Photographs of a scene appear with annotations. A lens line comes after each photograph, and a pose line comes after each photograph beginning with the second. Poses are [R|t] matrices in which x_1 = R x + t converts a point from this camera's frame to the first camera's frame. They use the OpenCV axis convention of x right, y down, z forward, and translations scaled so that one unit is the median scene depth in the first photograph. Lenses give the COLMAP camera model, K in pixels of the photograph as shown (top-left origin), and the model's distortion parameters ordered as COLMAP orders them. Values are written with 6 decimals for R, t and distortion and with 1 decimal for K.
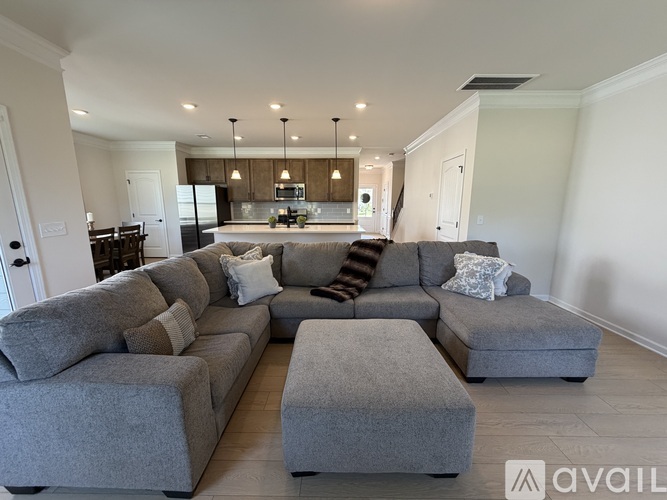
lens RADIAL K [[272.2, 0, 332.8], [0, 272.2, 255.7], [0, 0, 1]] dist [0.001031, -0.000494]
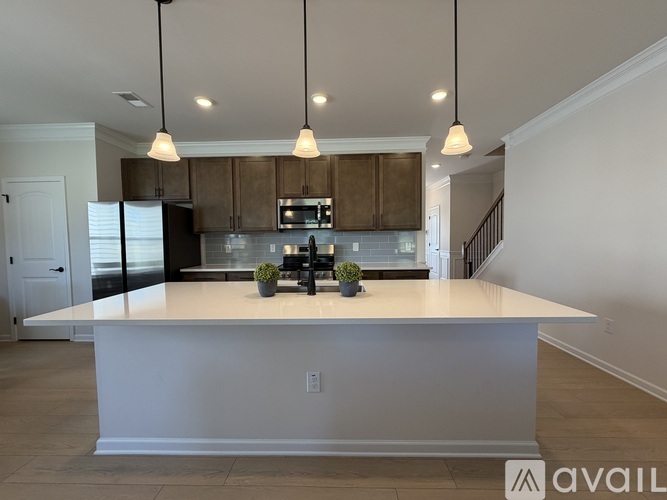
lens RADIAL K [[272.2, 0, 333.1], [0, 272.2, 252.0], [0, 0, 1]] dist [0.001031, -0.000494]
pose [[0.999809, -0.013480, -0.014161, -0.094622], [0.011197, 0.988553, -0.150459, -0.075359], [0.016027, 0.150271, 0.988515, 0.472569]]
